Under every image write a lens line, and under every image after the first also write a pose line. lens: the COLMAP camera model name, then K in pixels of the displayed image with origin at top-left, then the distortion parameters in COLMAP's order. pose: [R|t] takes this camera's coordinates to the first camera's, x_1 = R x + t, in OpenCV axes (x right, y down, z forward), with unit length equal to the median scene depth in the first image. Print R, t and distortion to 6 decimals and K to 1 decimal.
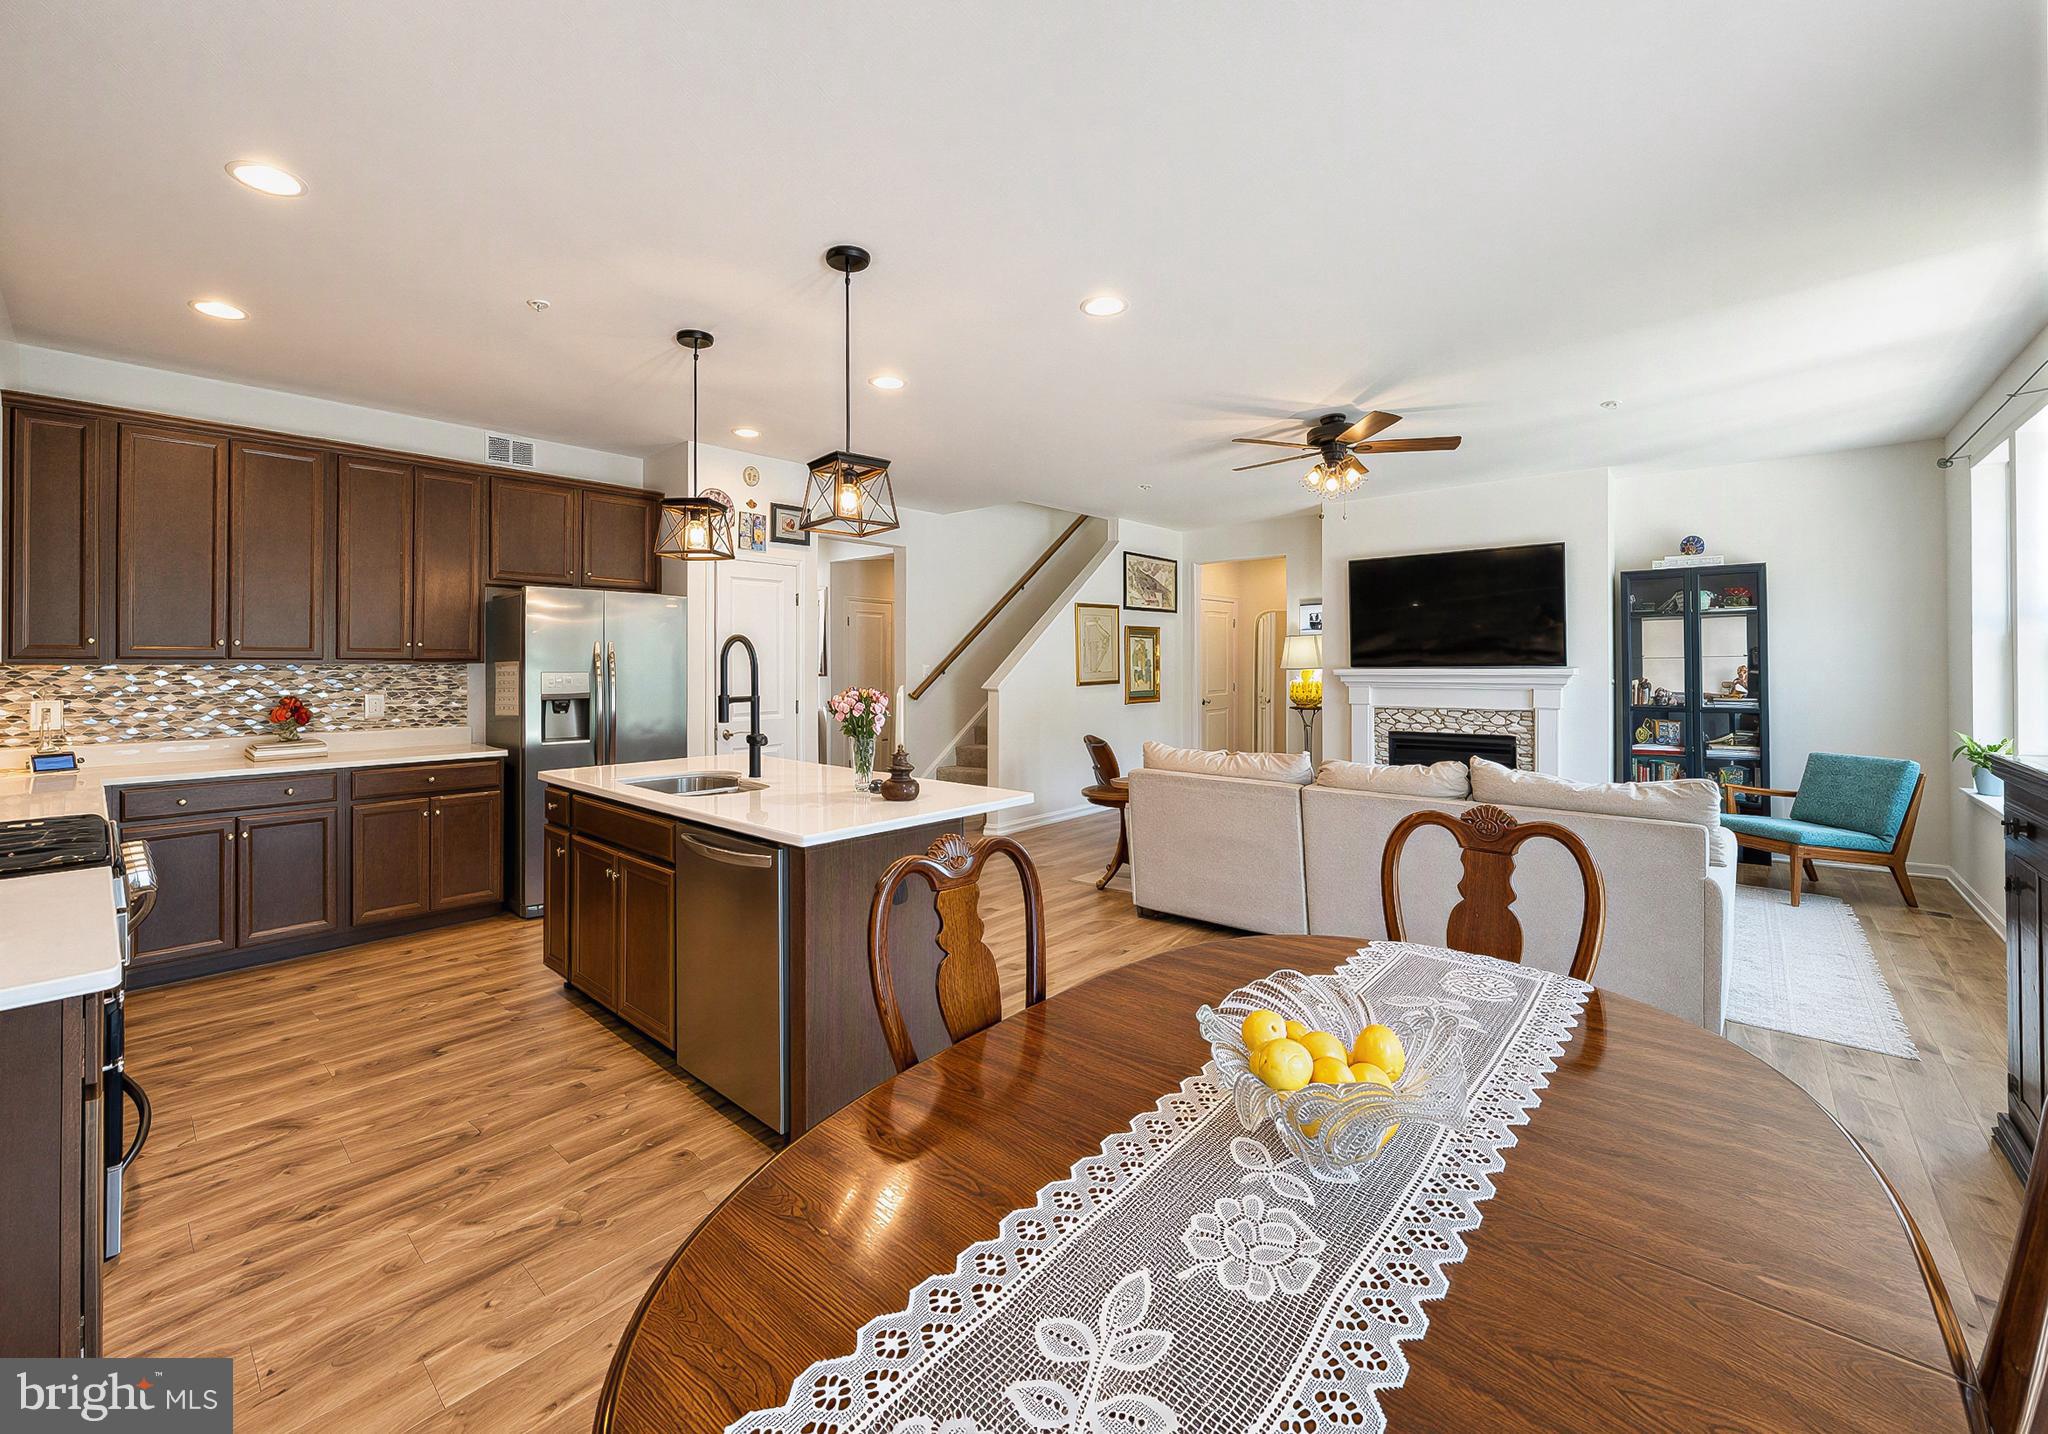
lens RADIAL K [[833.0, 0, 1021.1], [0, 833.0, 668.8], [0, 0, 1]] dist [-0.010657, 0.000129]
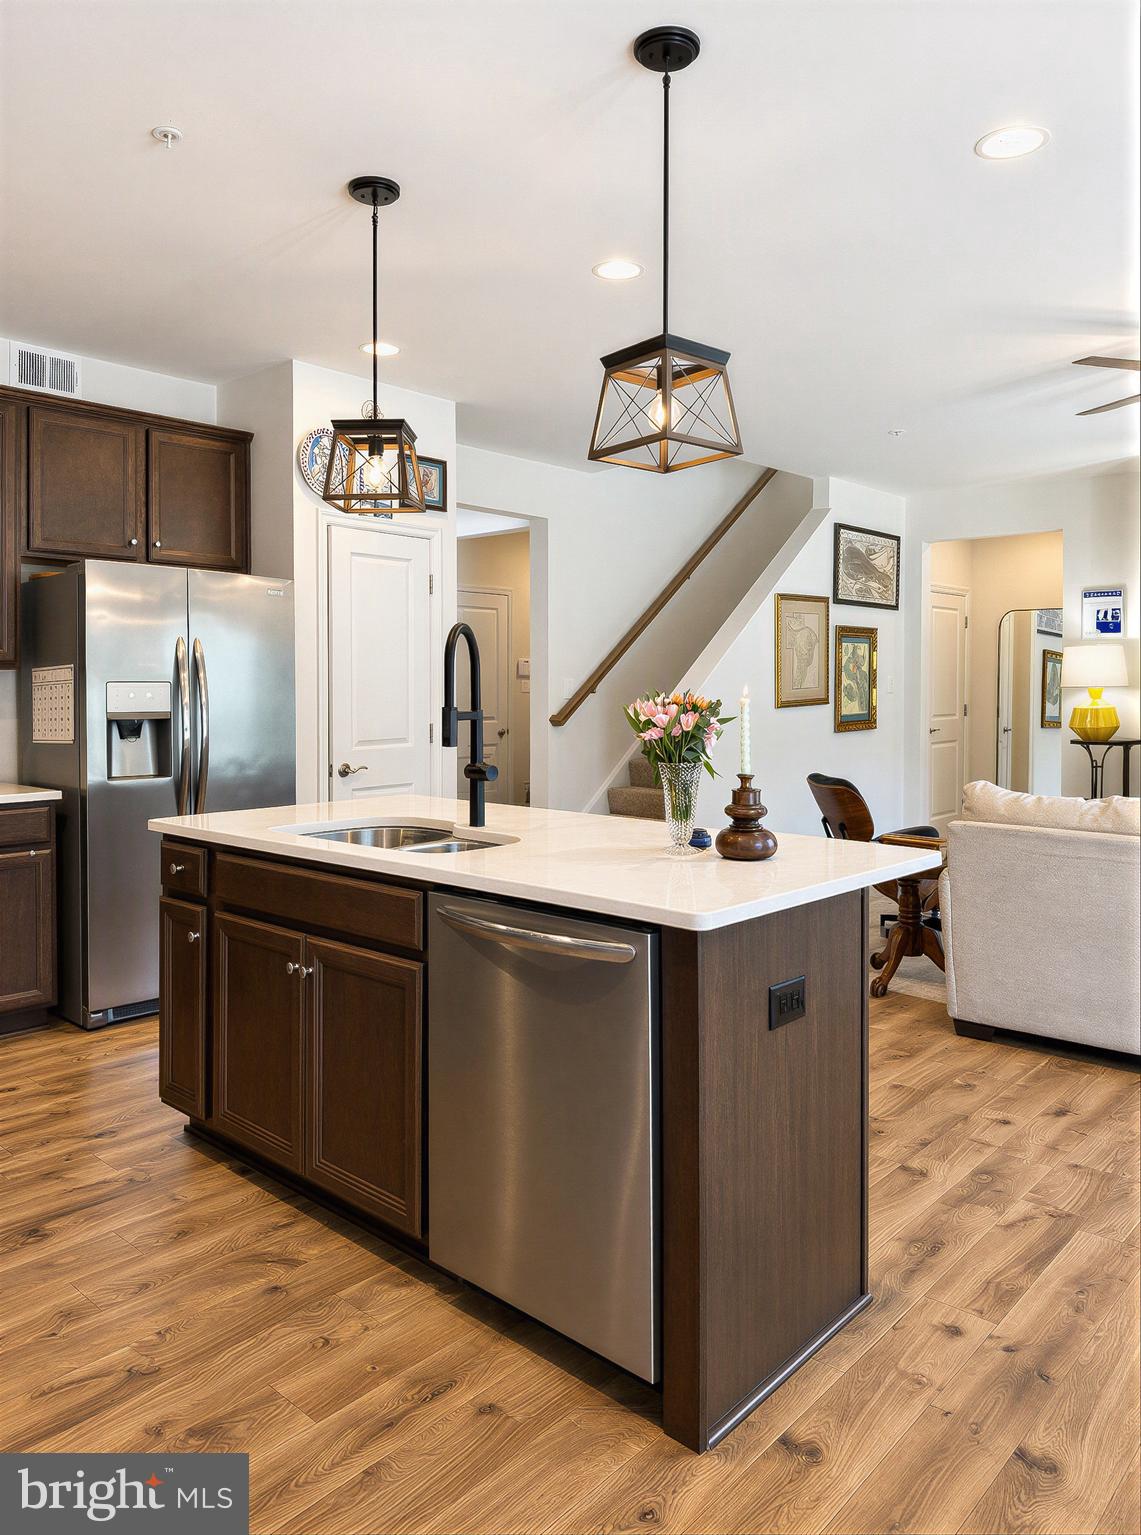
lens RADIAL K [[1087.8, 0, 579.2], [0, 1087.8, 696.2], [0, 0, 1]] dist [0.085268, -0.113209]
pose [[0.999860, 0.000647, -0.016750, -0.144599], [-0.000587, 0.999993, 0.003567, 0.011971], [0.016752, -0.003556, 0.999853, 0.061366]]
